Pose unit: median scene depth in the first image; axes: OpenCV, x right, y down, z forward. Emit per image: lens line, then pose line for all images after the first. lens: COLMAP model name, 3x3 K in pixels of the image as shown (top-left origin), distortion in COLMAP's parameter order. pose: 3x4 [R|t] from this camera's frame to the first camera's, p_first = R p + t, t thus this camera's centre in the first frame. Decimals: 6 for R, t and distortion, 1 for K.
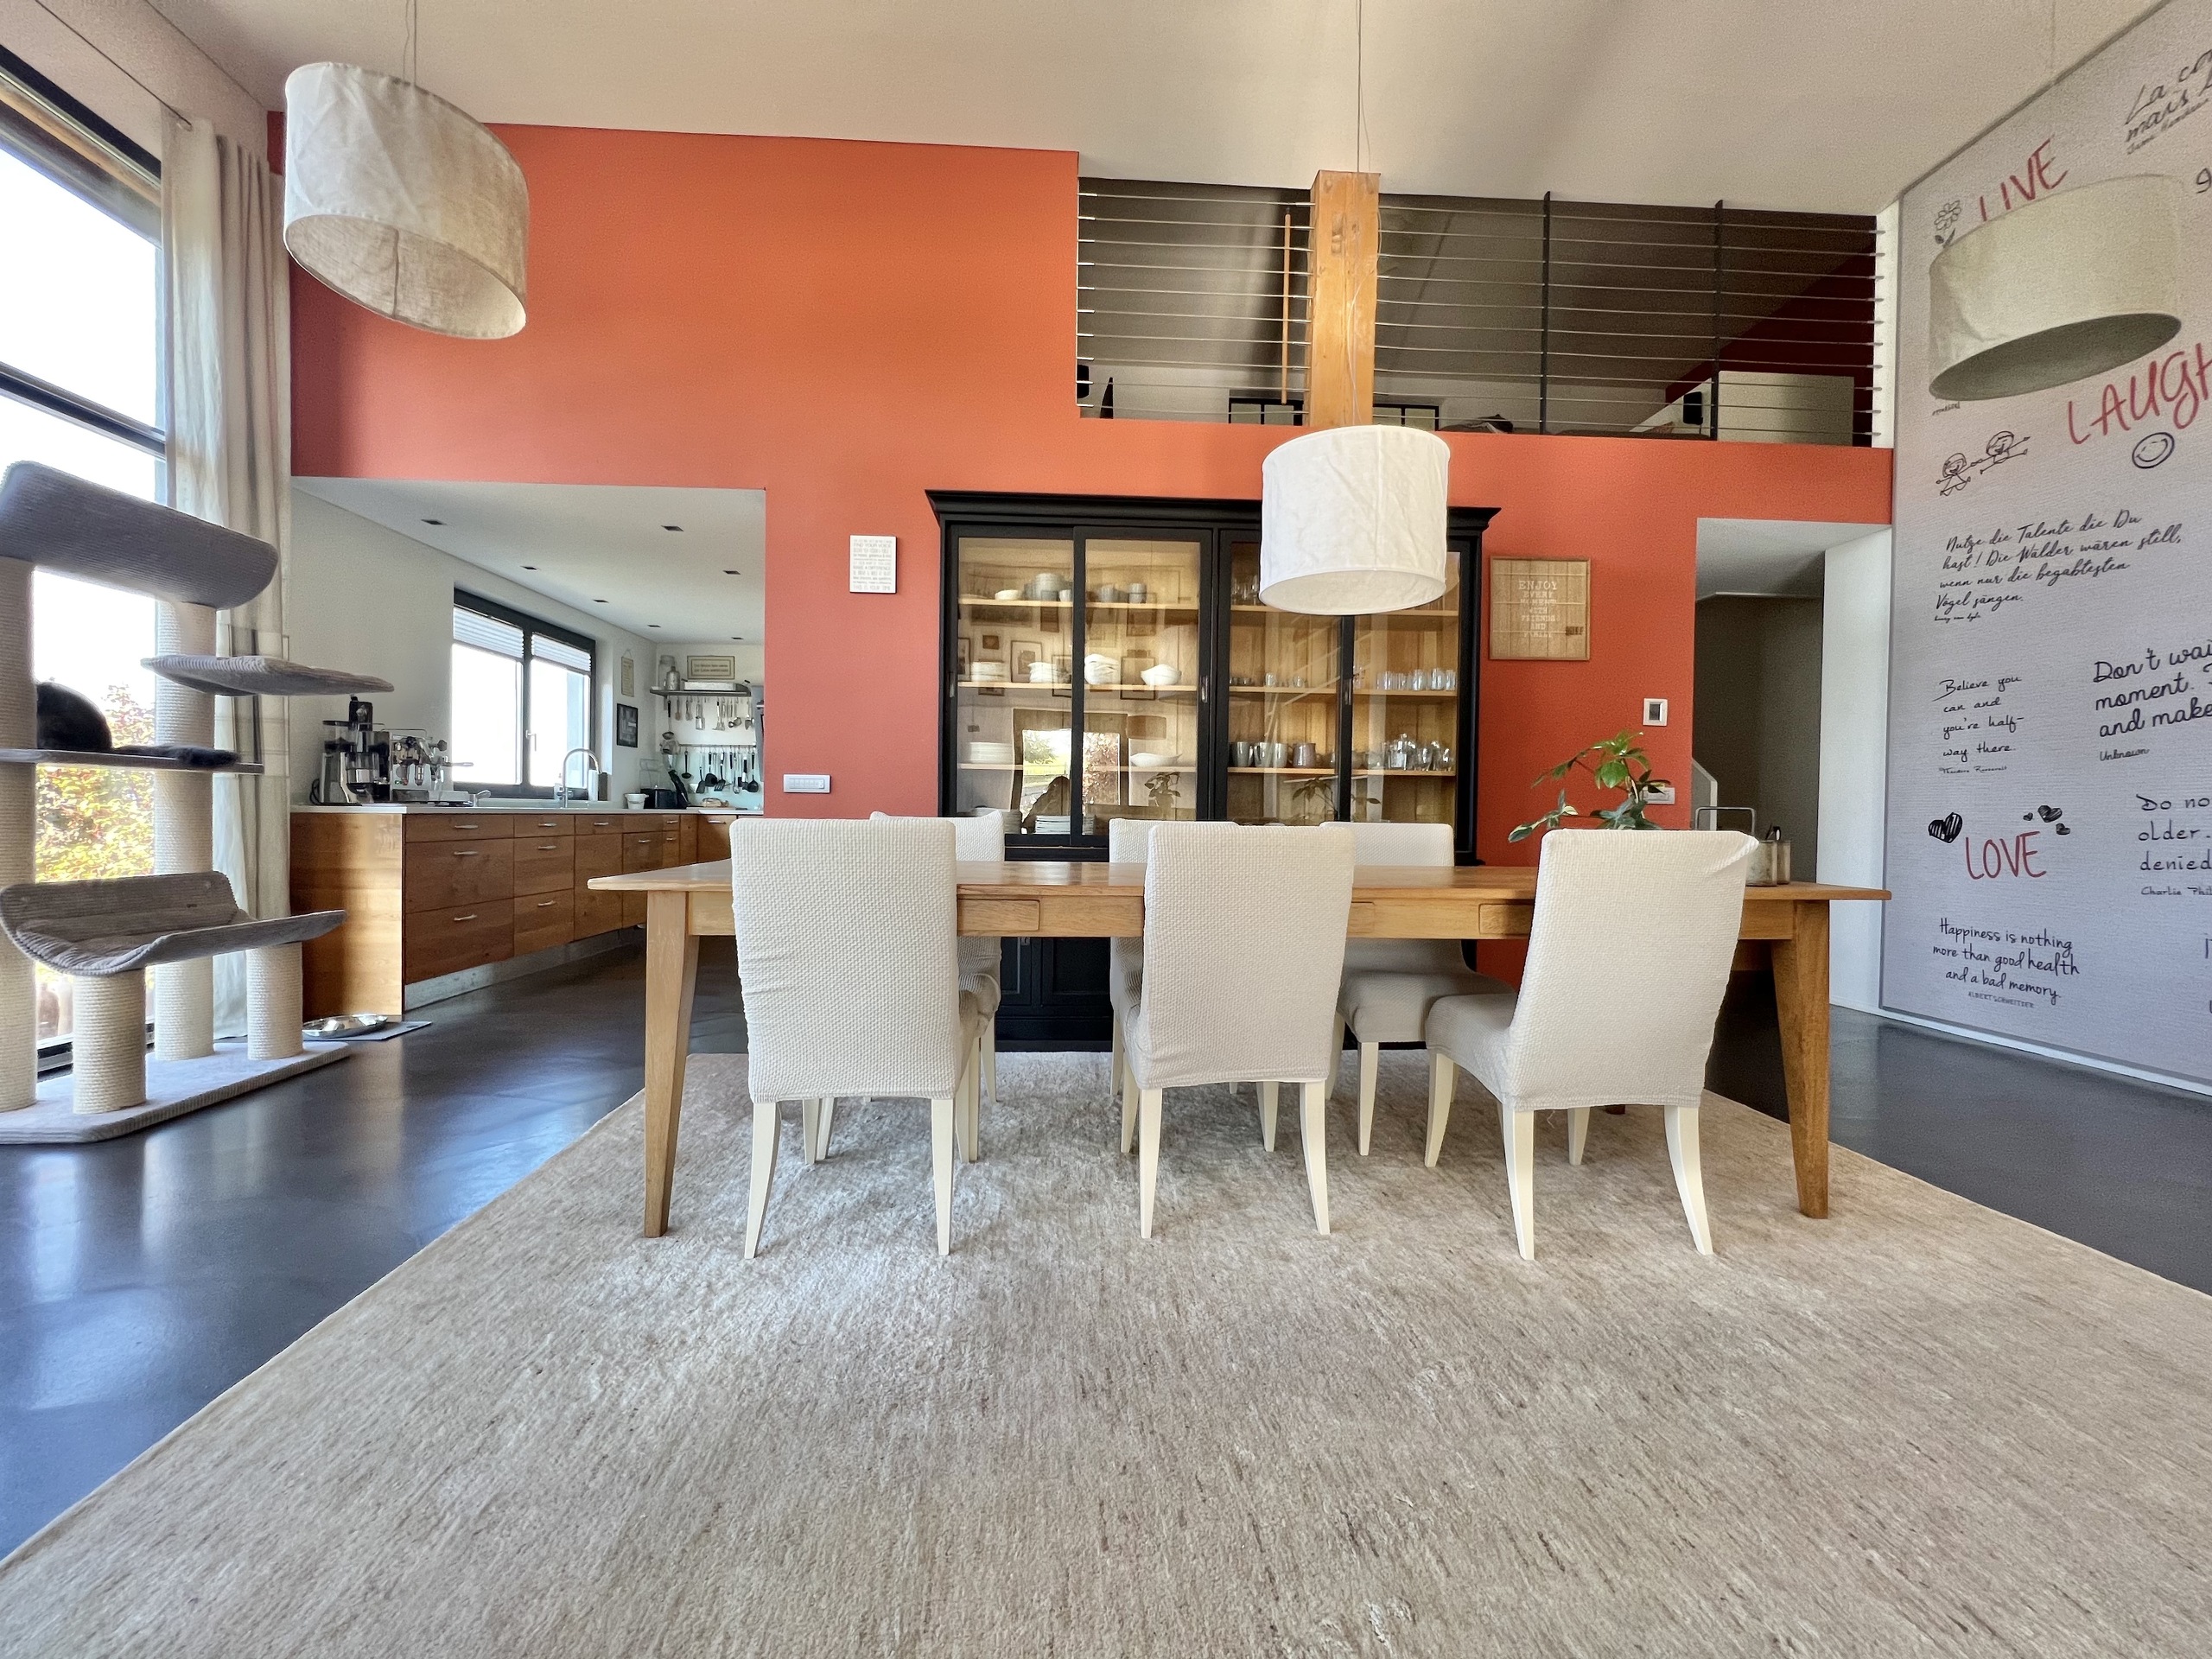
lens RADIAL K [[884.7, 0, 1108.8], [0, 884.7, 819.7], [0, 0, 1]] dist [-0.000470, -0.000075]
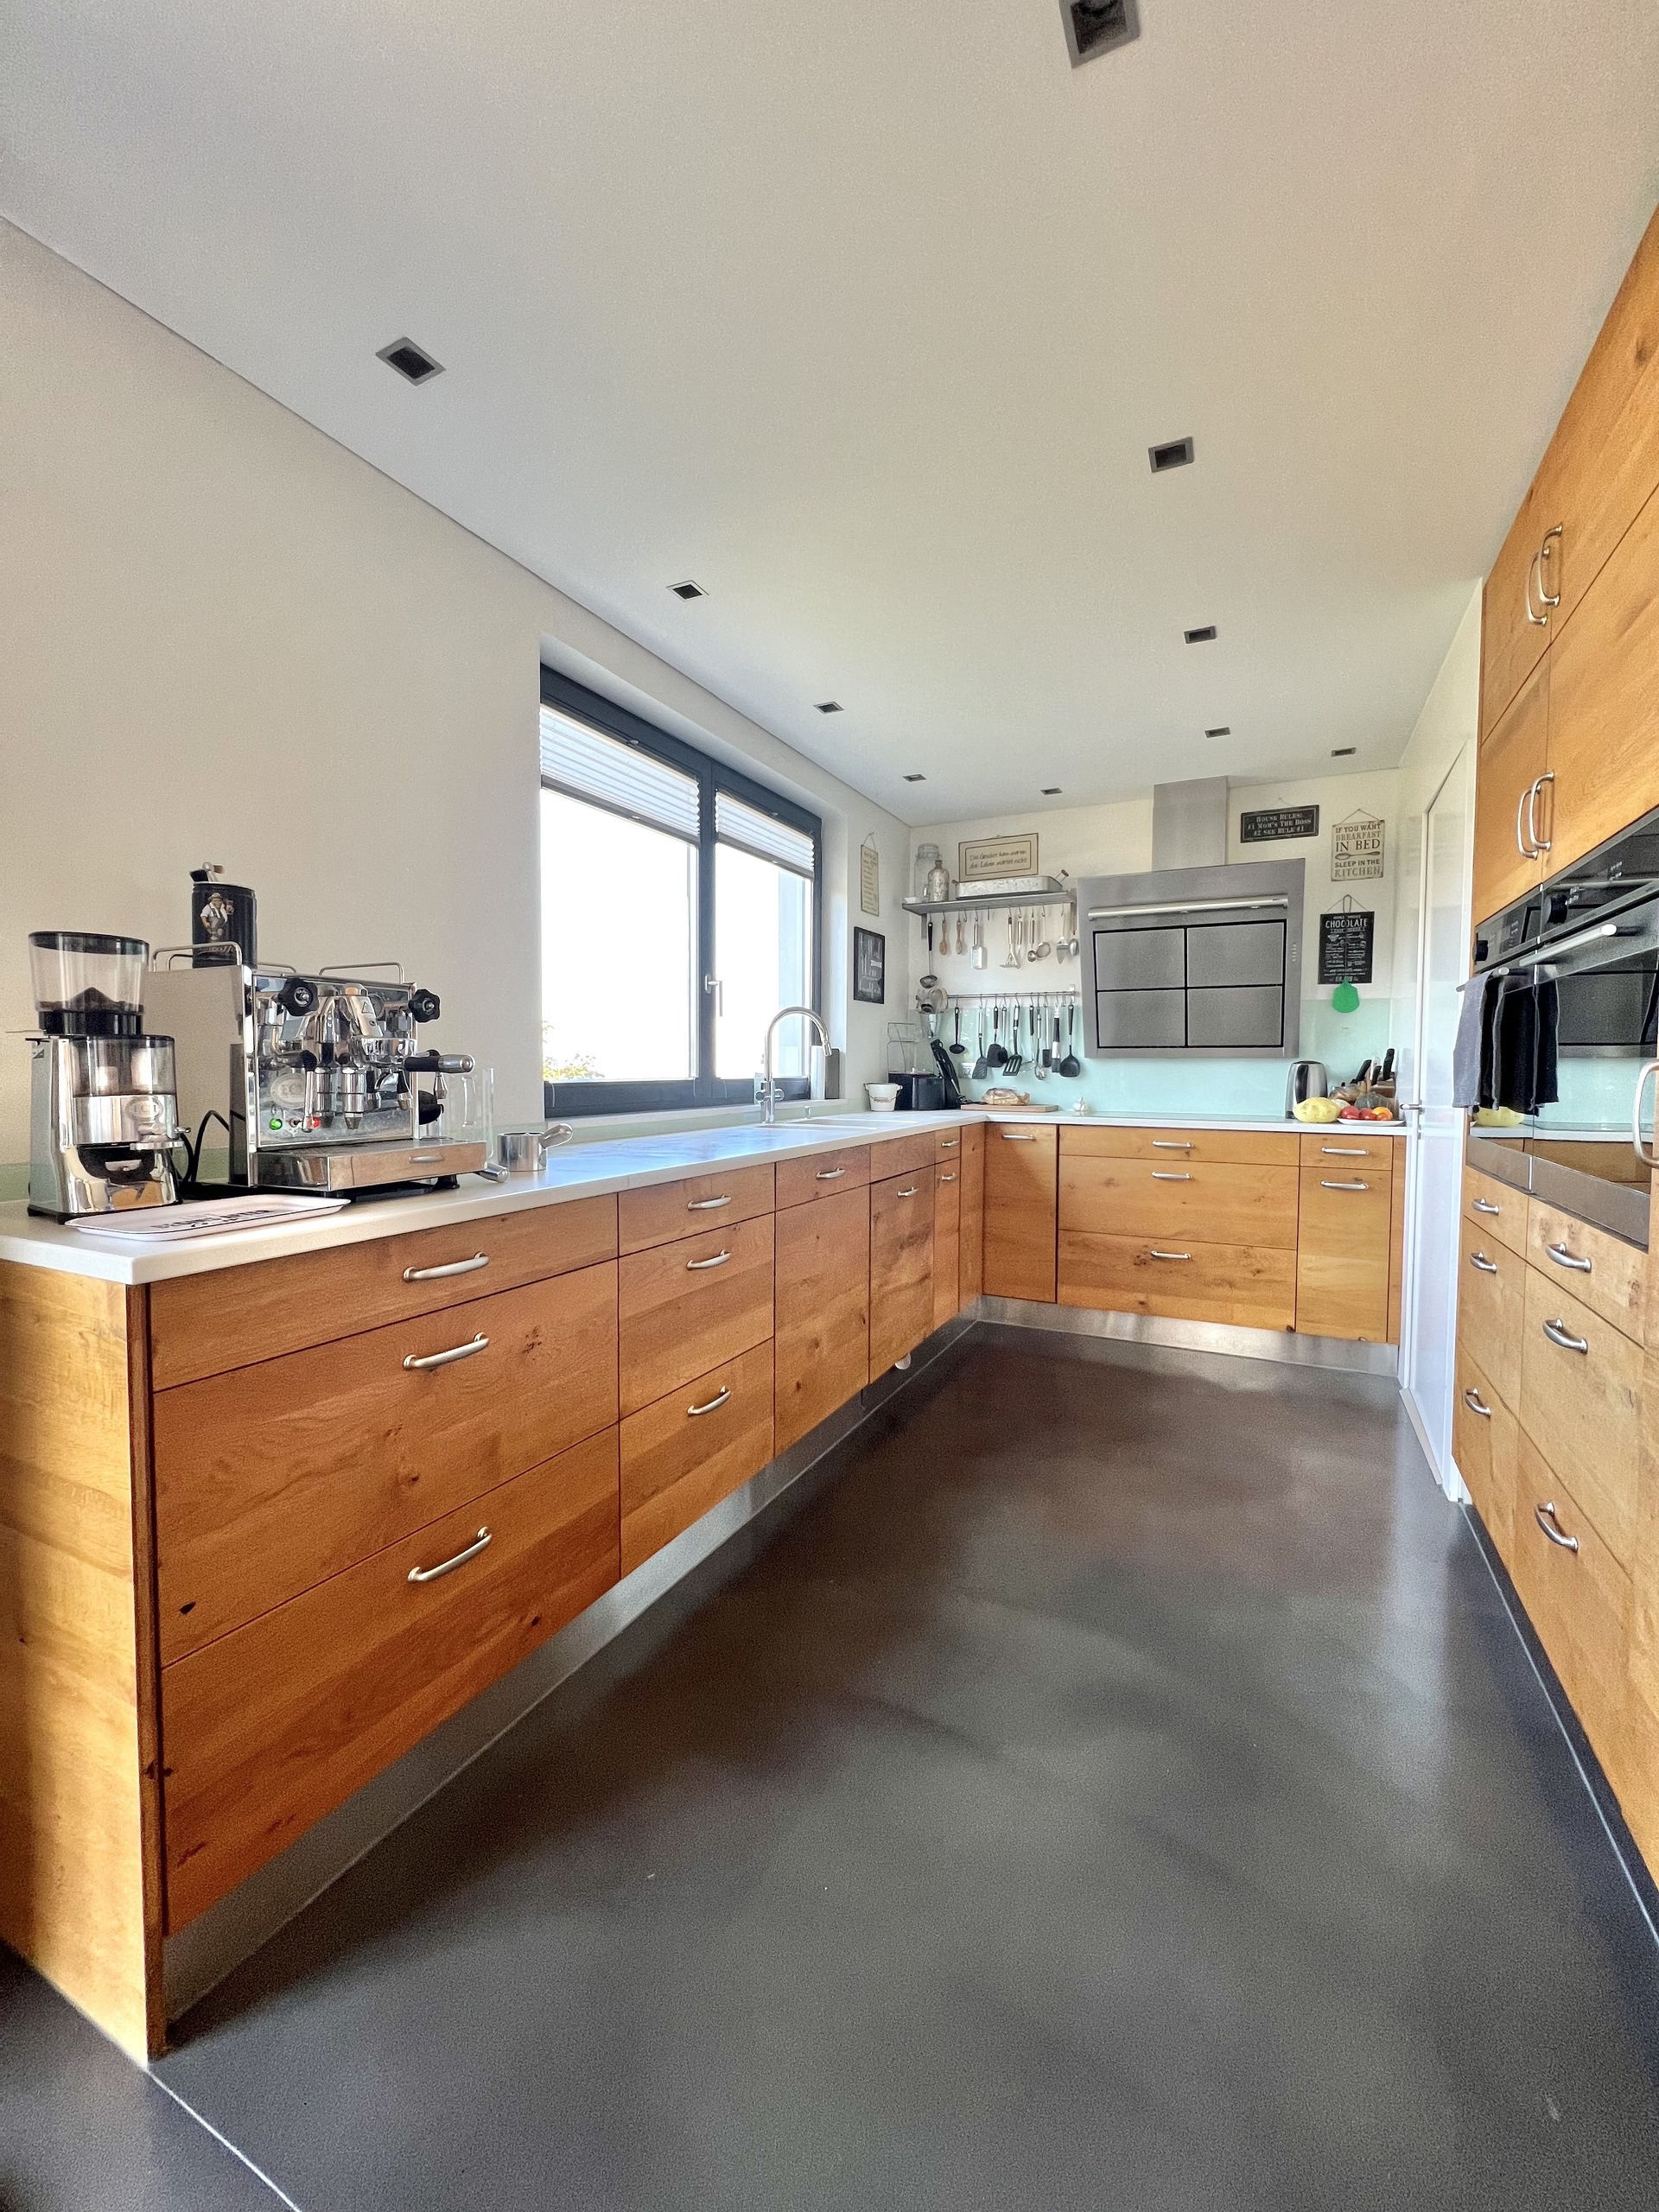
lens RADIAL K [[884.7, 0, 831.8], [0, 884.7, 1103.4], [0, 0, 1]] dist [-0.000470, -0.000075]
pose [[0.867131, 0.014651, -0.497864, -0.279797], [0.001654, 0.999477, 0.032293, -0.035686], [0.498077, -0.028825, 0.866653, 0.490086]]
